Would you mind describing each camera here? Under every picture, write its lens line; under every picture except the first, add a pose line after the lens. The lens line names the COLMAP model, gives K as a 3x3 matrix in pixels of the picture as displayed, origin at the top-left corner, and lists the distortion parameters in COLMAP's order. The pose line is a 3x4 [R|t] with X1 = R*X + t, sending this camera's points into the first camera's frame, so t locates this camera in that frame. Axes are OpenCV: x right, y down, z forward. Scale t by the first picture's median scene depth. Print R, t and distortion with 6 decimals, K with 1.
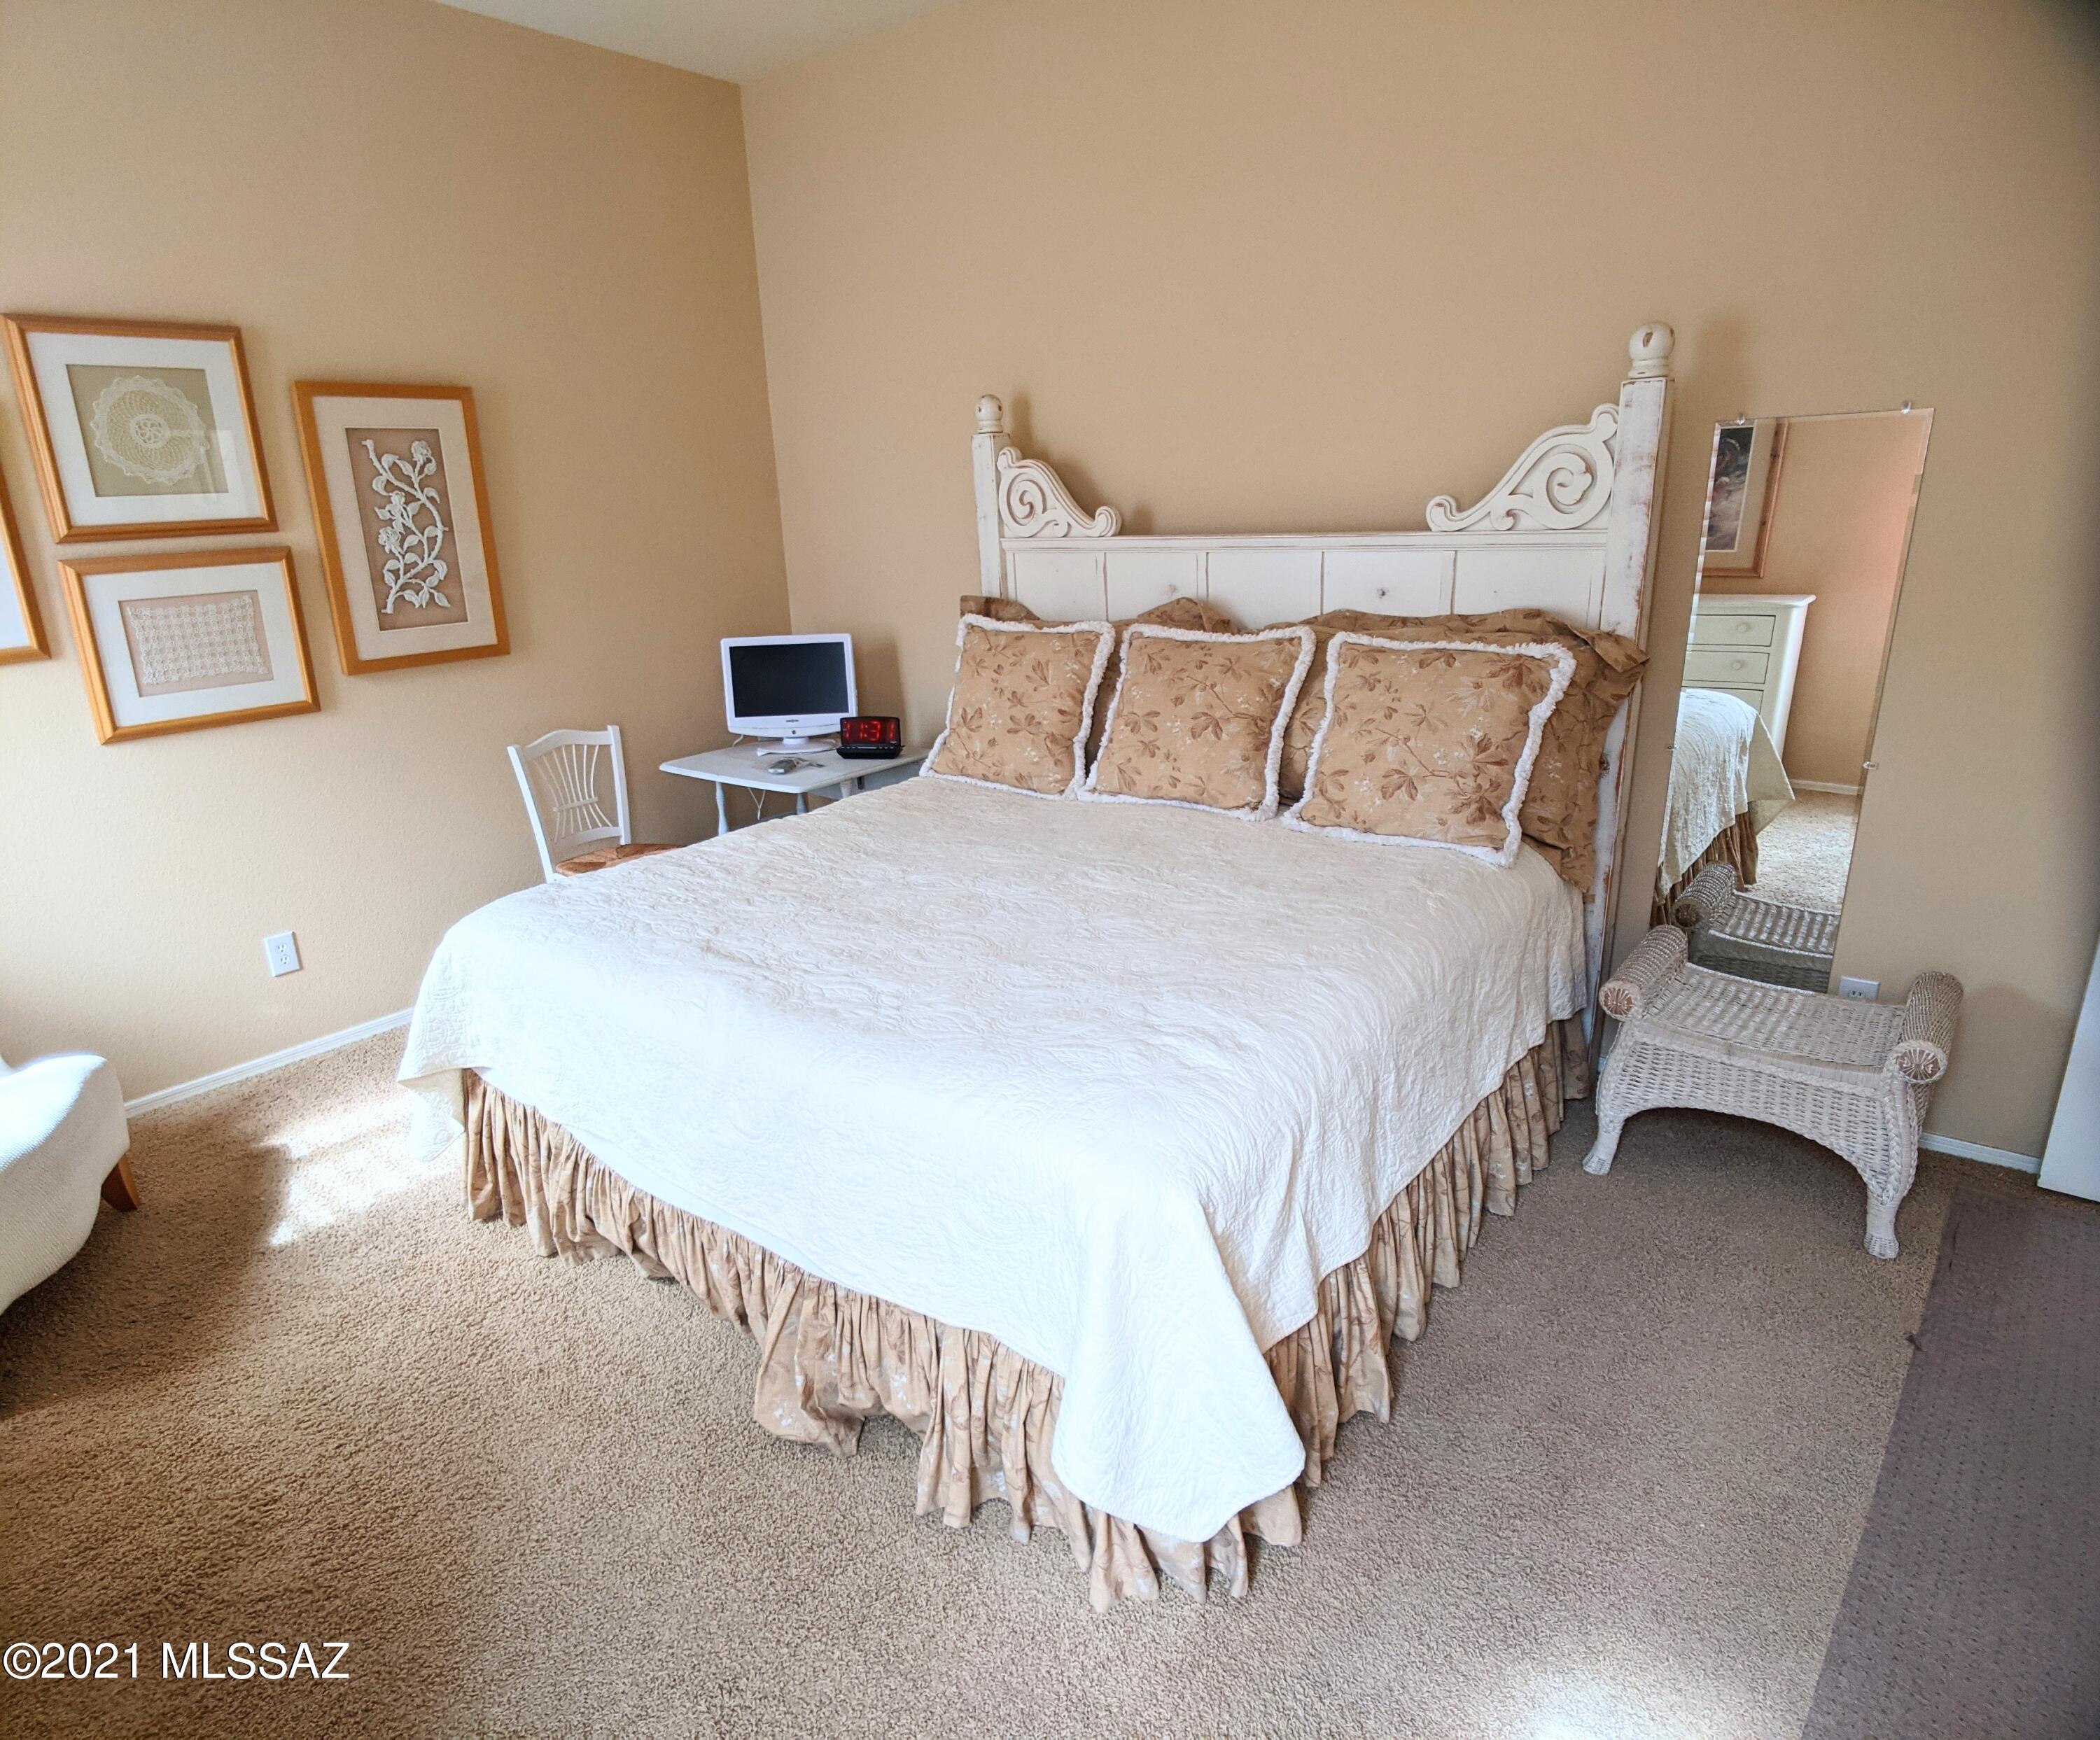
lens RADIAL K [[1195.0, 0, 1004.4], [0, 1195.0, 874.6], [0, 0, 1]] dist [0.041823, -0.074005]
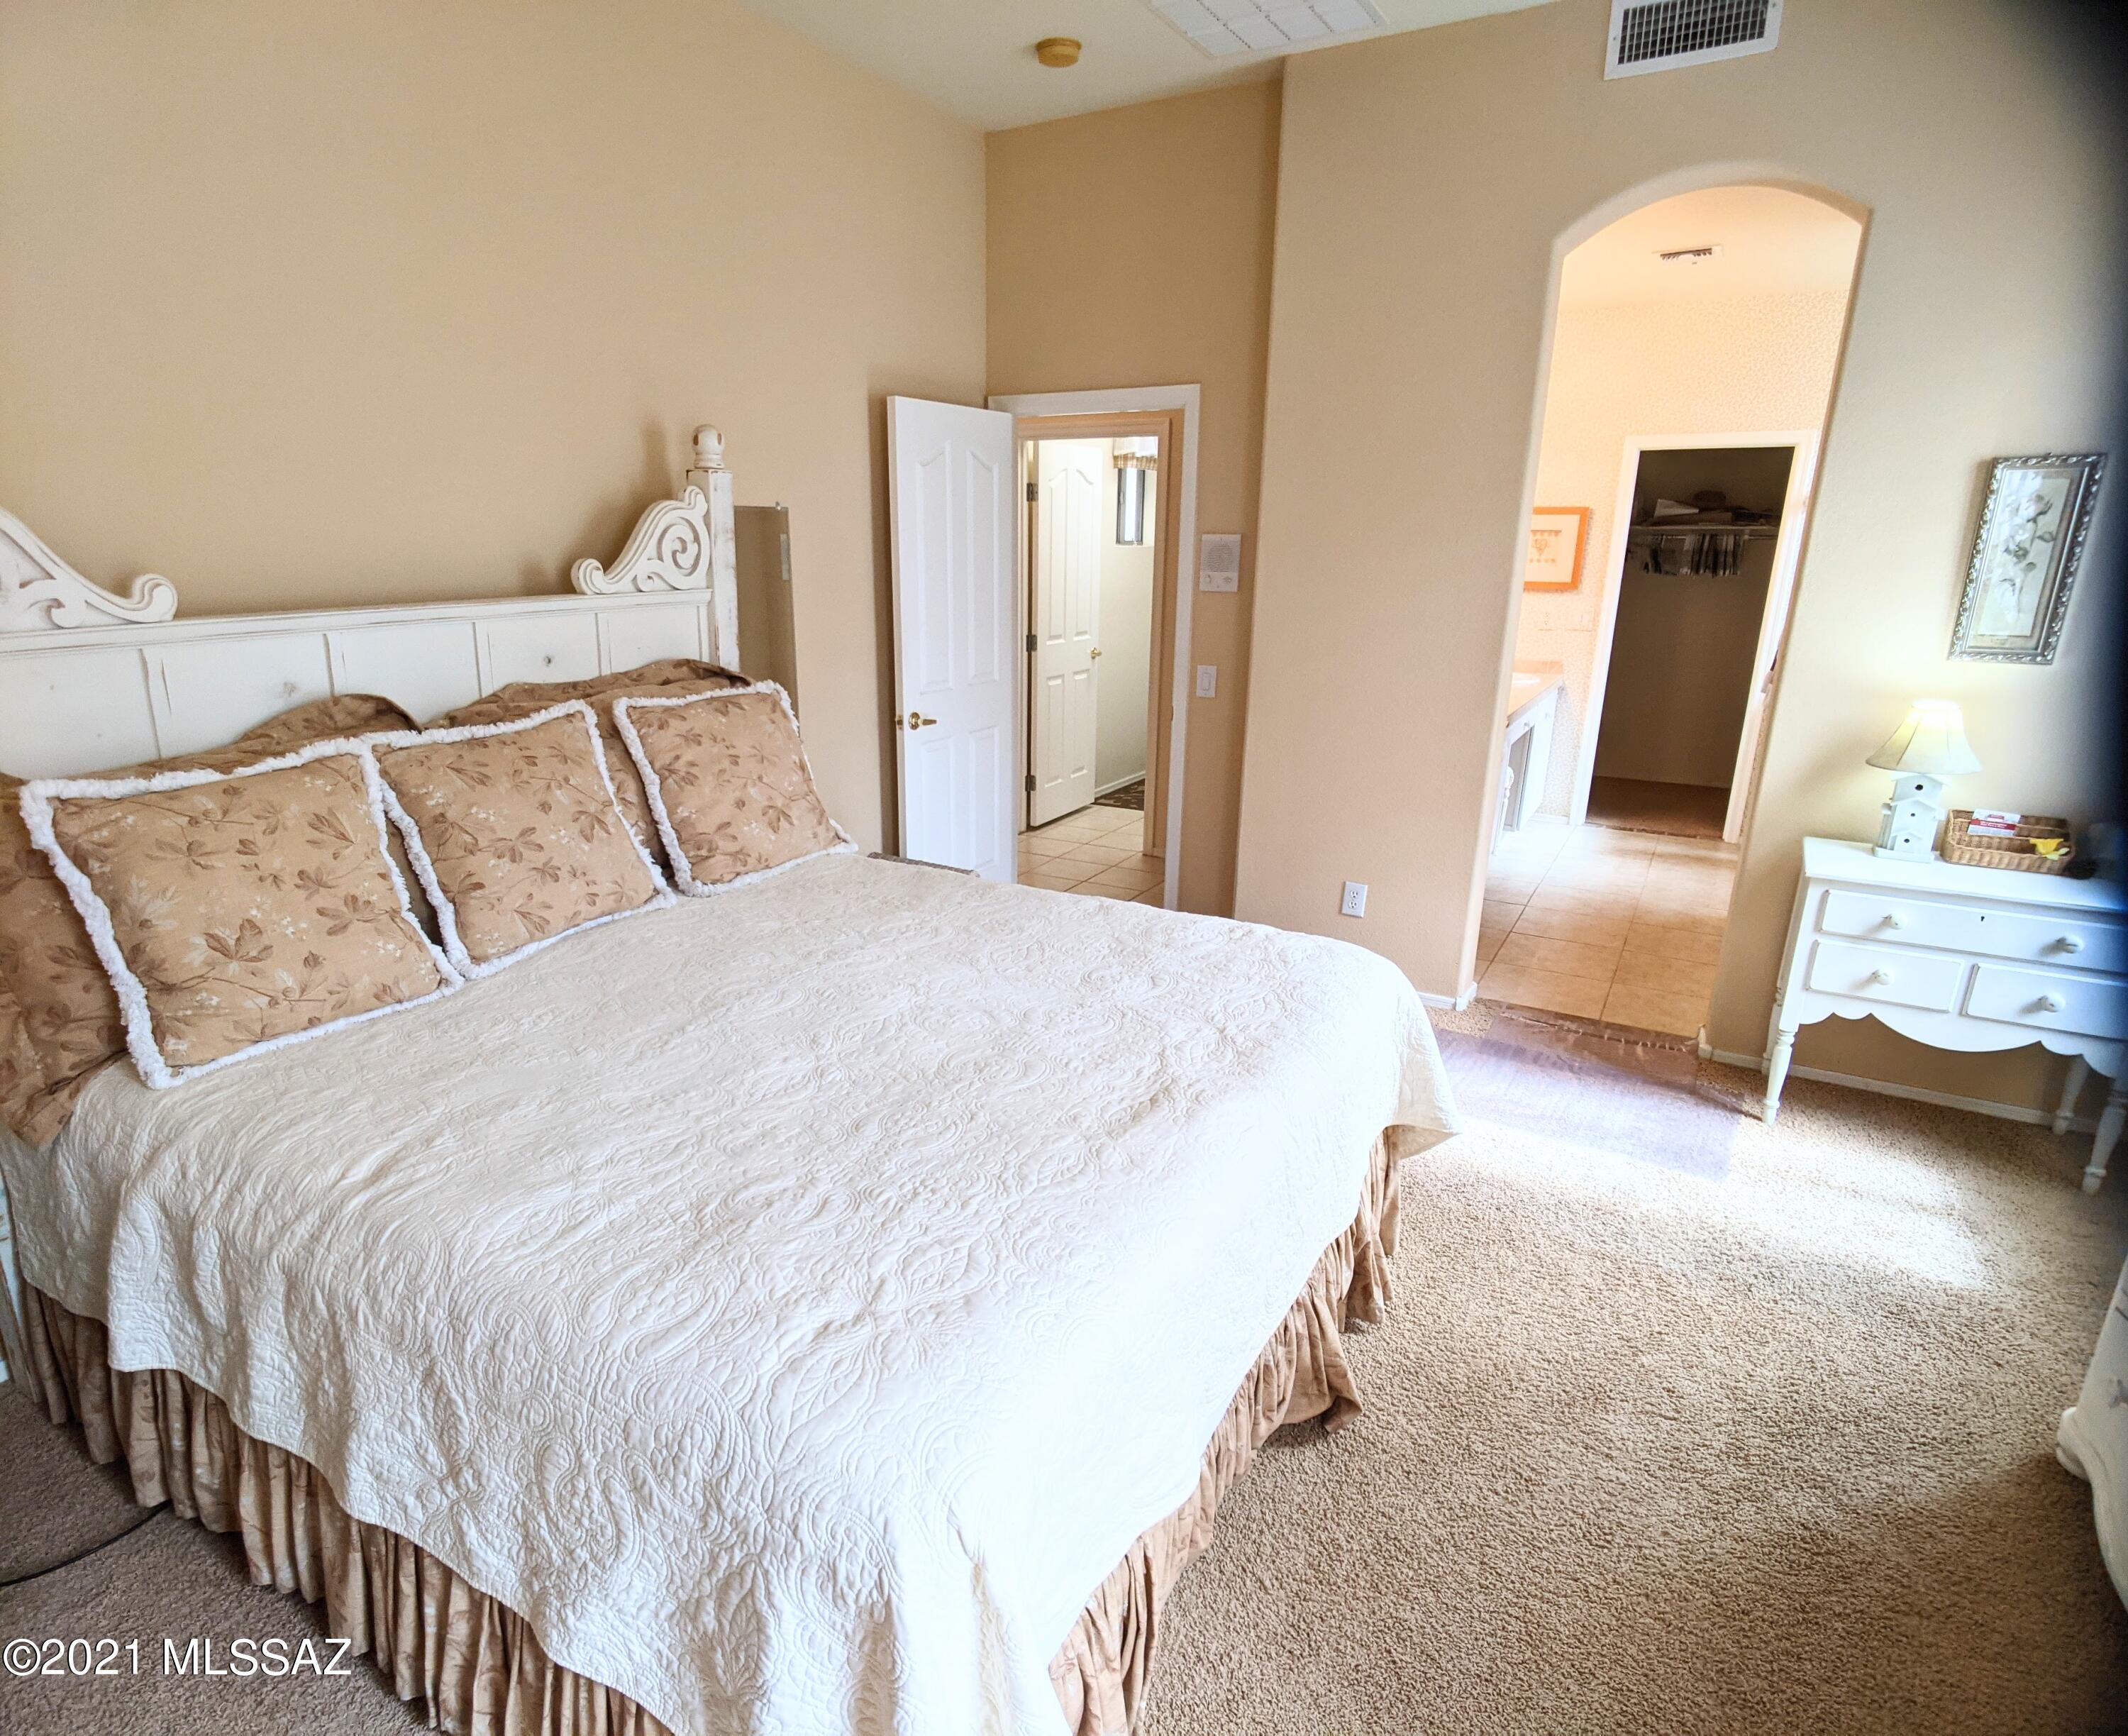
lens RADIAL K [[1214.2, 0, 978.1], [0, 1214.2, 863.3], [0, 0, 1]] dist [-0.001222, 0.001559]
pose [[-0.104769, -0.235440, 0.966225, -0.668568], [0.297720, 0.919589, 0.256358, -0.229200], [-0.948887, 0.314523, -0.026249, 0.745990]]
